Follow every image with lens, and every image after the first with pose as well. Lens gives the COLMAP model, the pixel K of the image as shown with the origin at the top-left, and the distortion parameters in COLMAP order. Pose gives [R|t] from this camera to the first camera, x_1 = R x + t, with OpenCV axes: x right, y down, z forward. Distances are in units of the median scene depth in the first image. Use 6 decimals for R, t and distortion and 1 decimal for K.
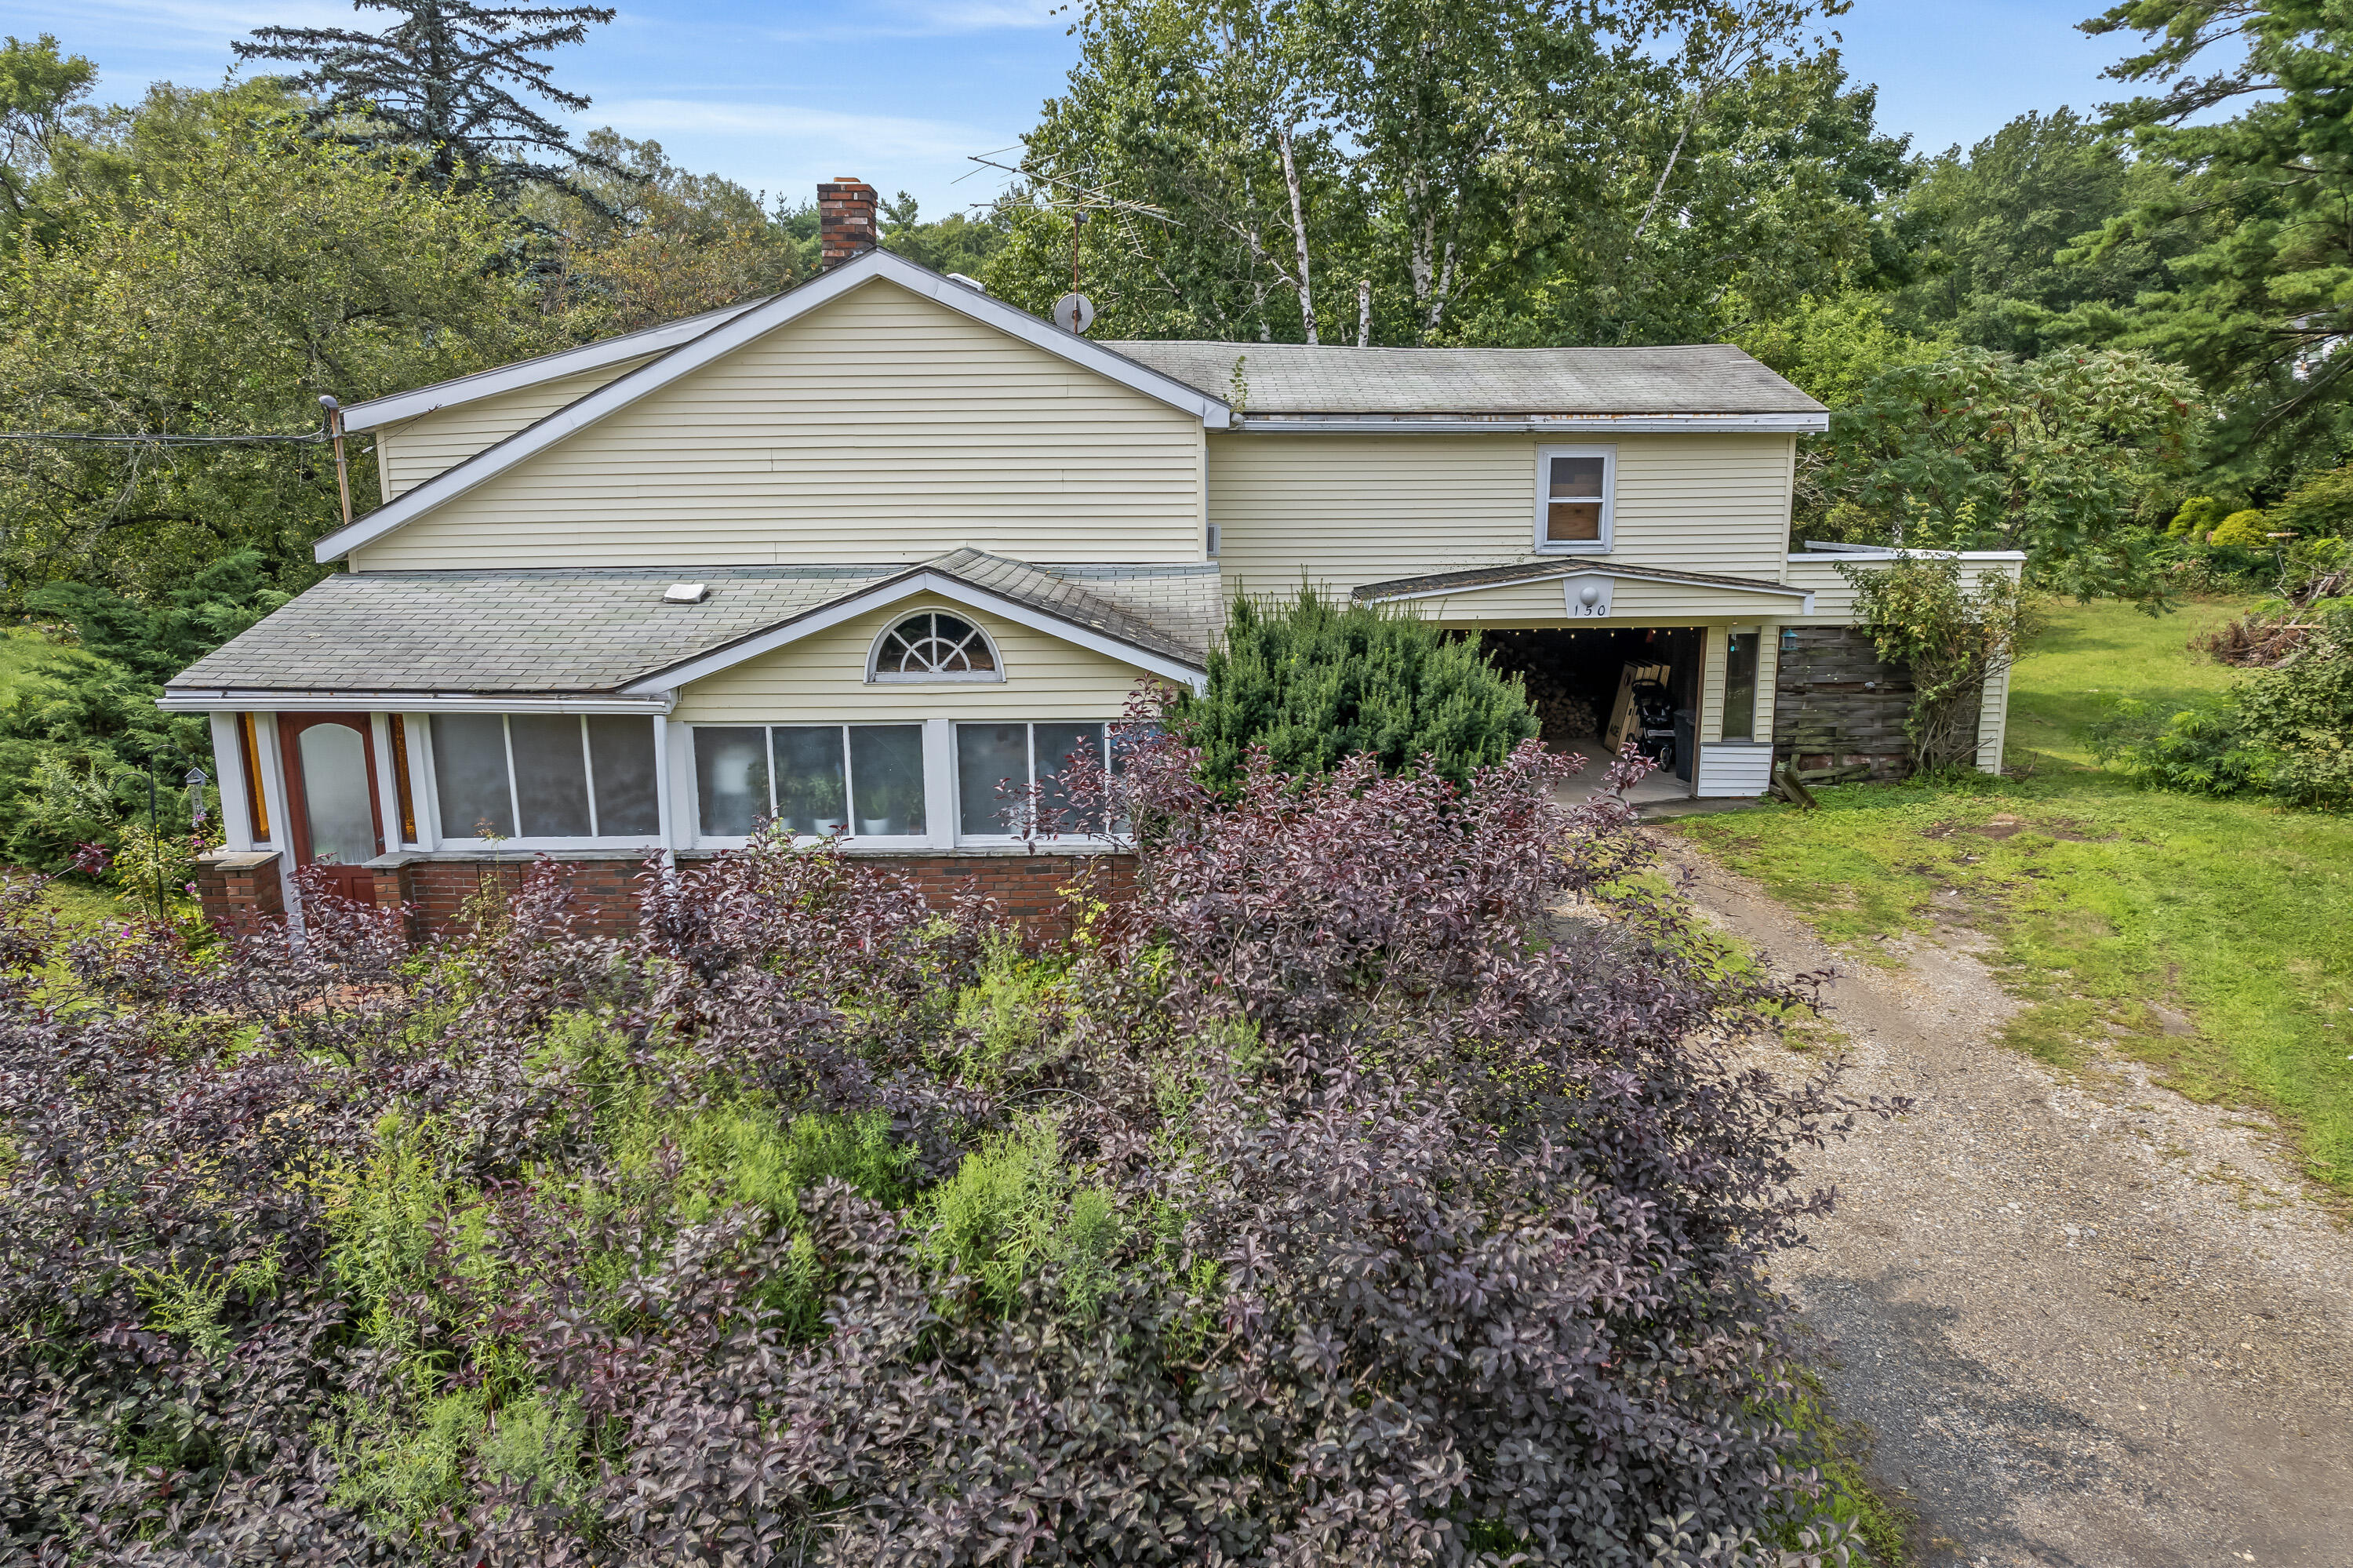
lens RADIAL K [[1491.1, 0, 1188.7], [0, 1491.1, 808.9], [0, 0, 1]] dist [-0.065921, 0.061103]
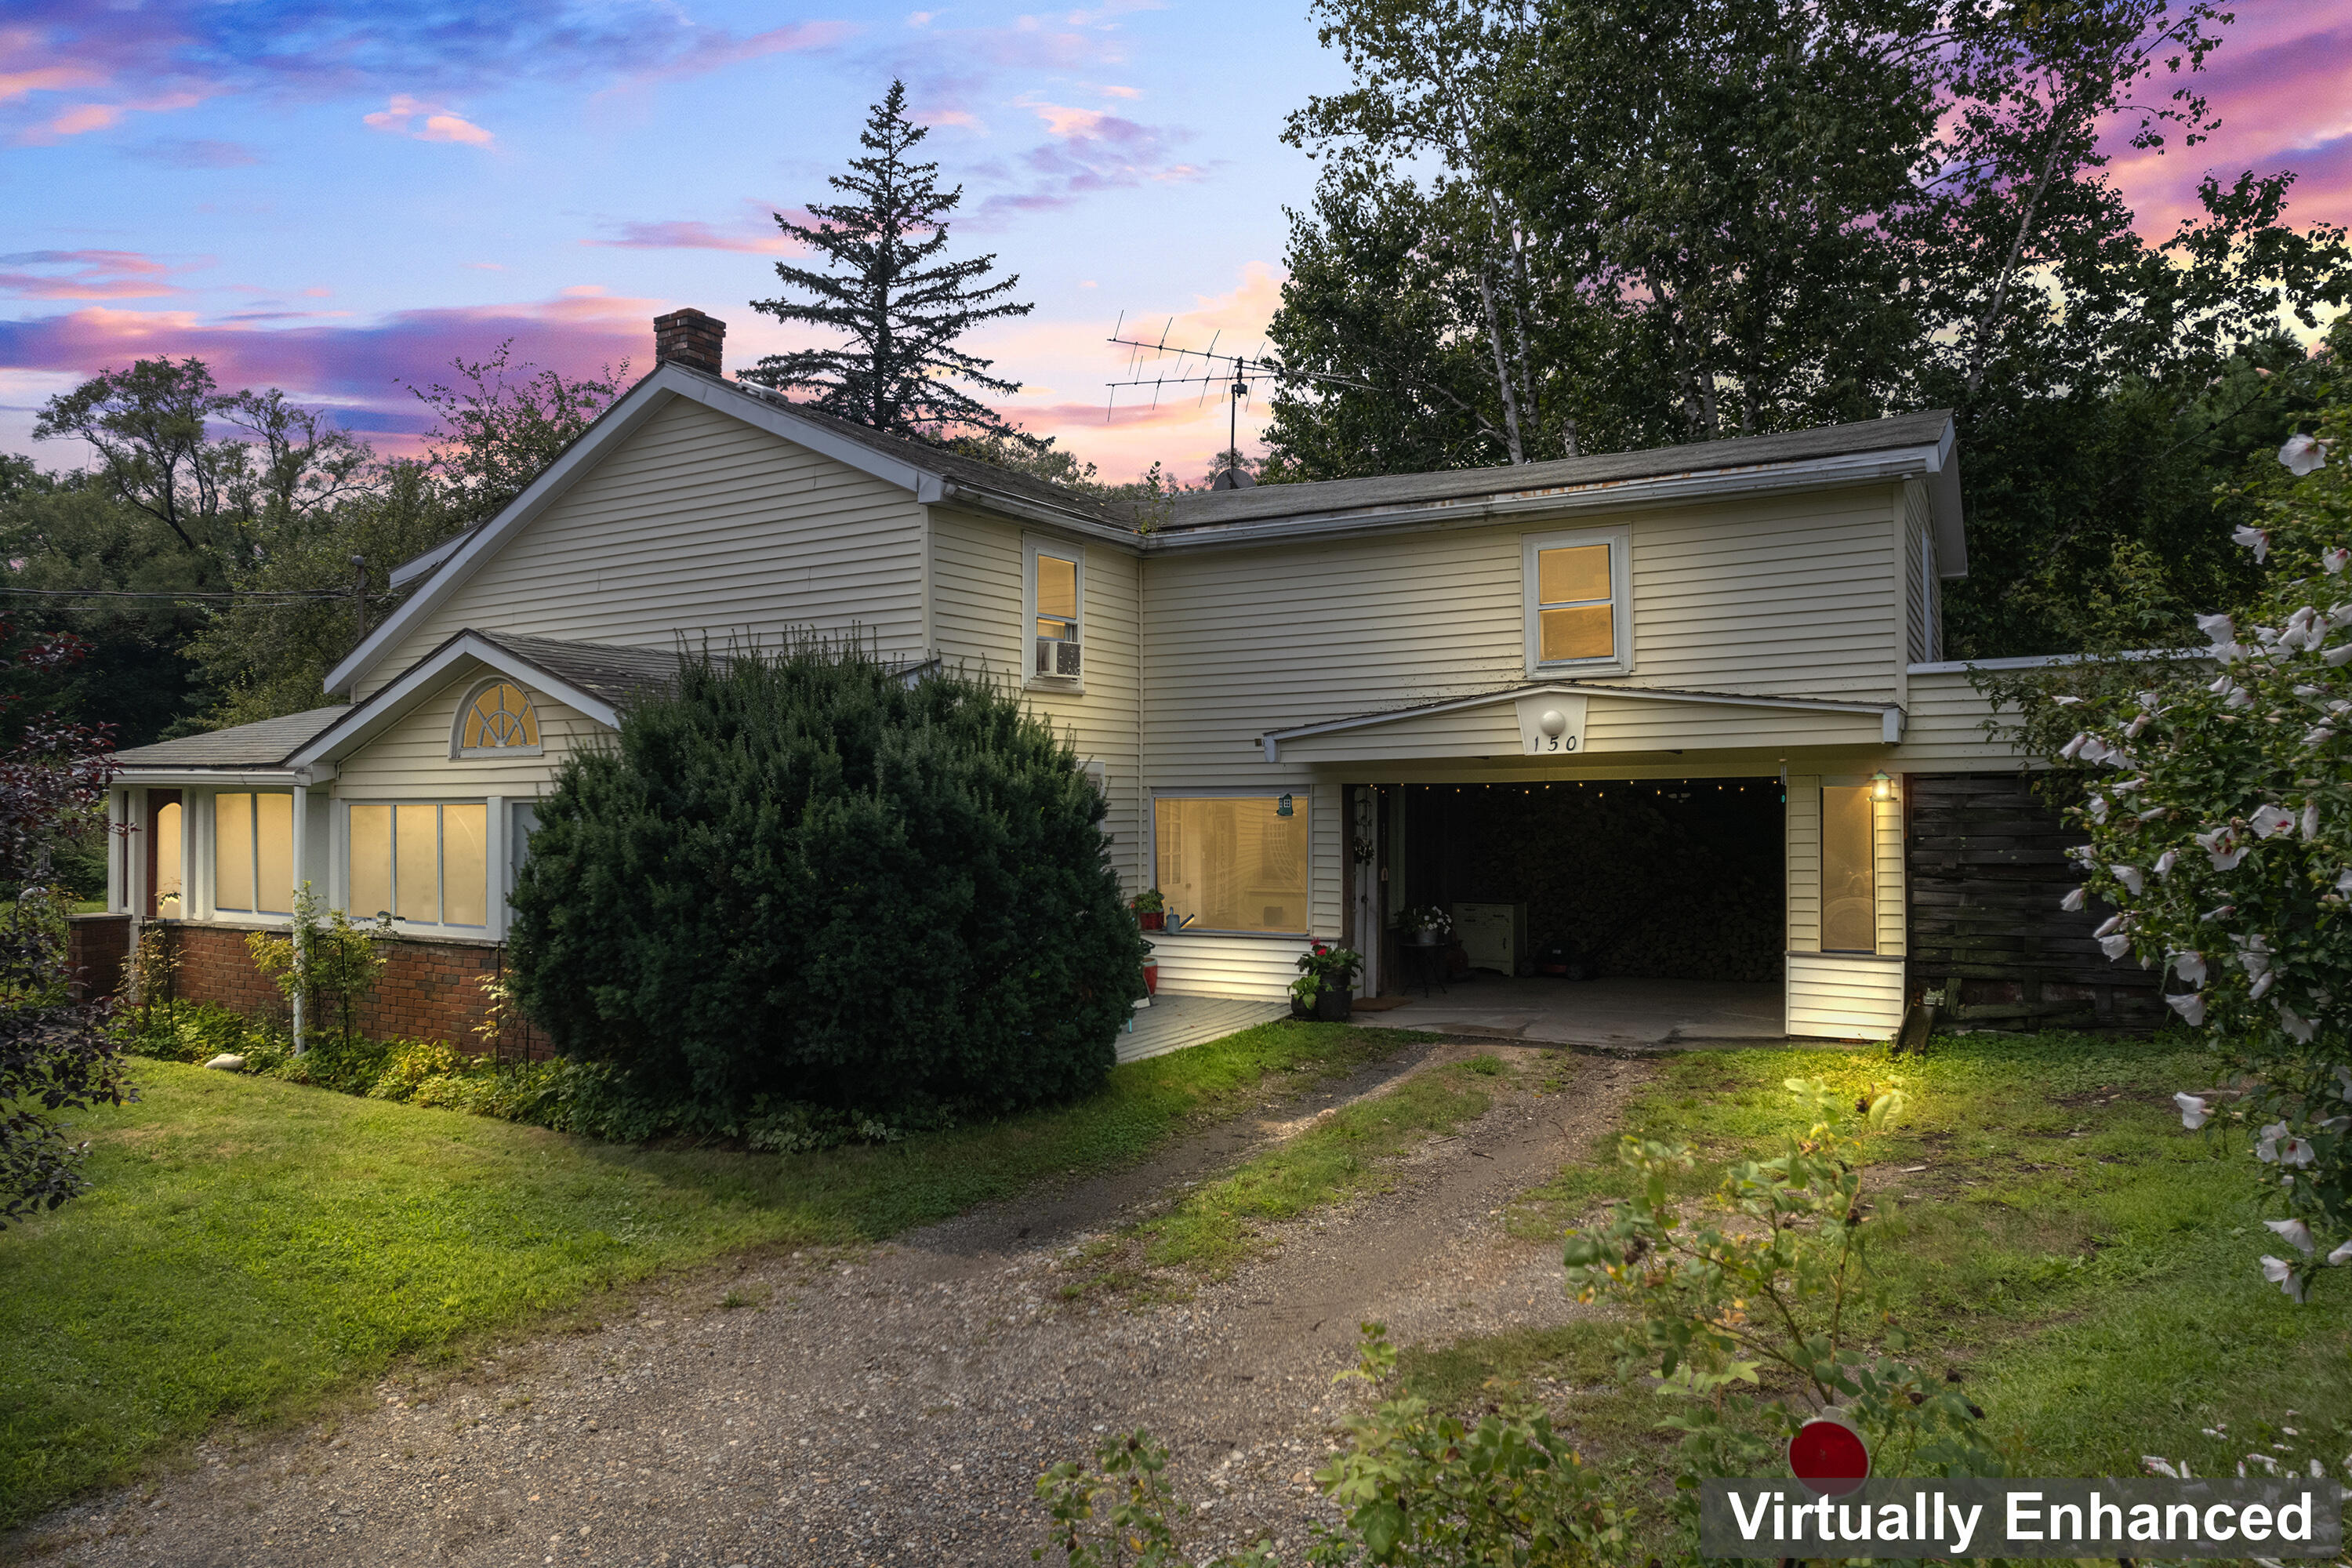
lens RADIAL K [[1517.9, 0, 1175.1], [0, 1517.9, 820.5], [0, 0, 1]] dist [-0.045045, 0.027354]
pose [[0.857358, 0.005807, -0.514688, 0.456841], [-0.114935, 0.976849, -0.180435, 0.050889], [0.501724, 0.213853, 0.838176, 0.286911]]
